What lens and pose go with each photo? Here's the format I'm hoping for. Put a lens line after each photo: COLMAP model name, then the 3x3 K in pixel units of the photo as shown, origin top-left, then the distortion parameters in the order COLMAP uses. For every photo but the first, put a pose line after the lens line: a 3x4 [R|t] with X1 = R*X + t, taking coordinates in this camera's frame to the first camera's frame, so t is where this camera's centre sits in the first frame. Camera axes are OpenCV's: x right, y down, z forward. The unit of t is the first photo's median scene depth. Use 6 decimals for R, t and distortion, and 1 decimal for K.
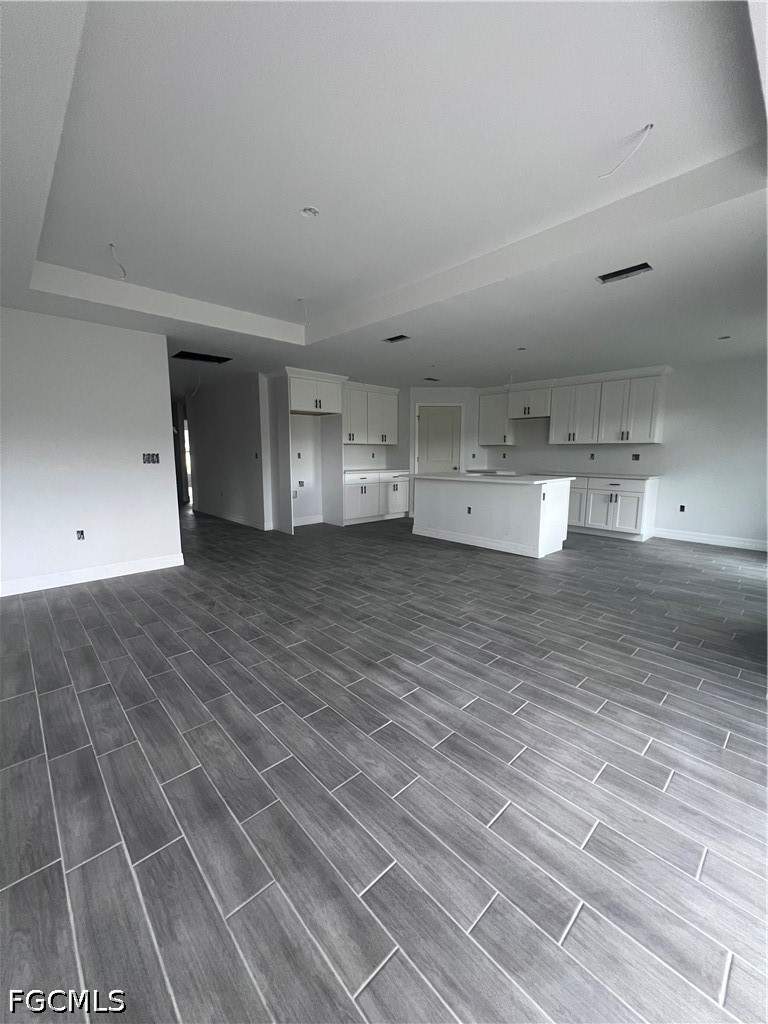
lens RADIAL K [[409.0, 0, 383.7], [0, 409.0, 510.7], [0, 0, 1]] dist [-0.000810, -0.000016]
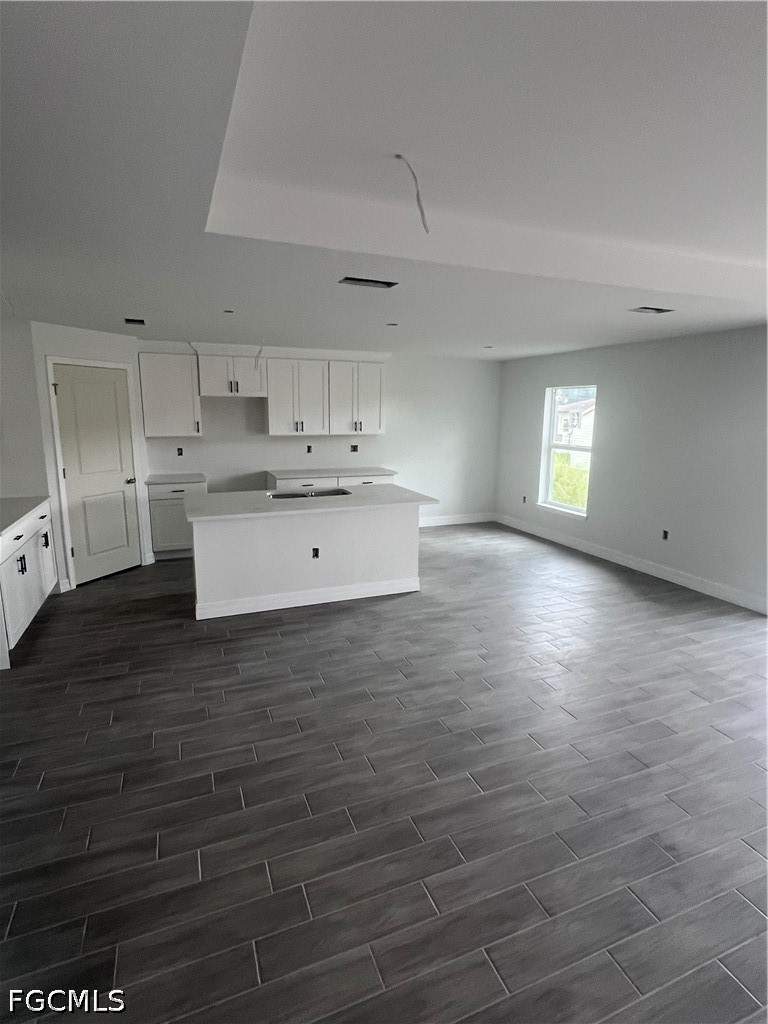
lens RADIAL K [[526.5, 0, 385.1], [0, 526.5, 513.0], [0, 0, 1]] dist [-0.004008, -0.000163]
pose [[0.366048, -0.178931, 0.913232, -0.675449], [0.126155, 0.981823, 0.141804, -0.225645], [-0.922005, 0.063302, 0.381968, 0.772604]]
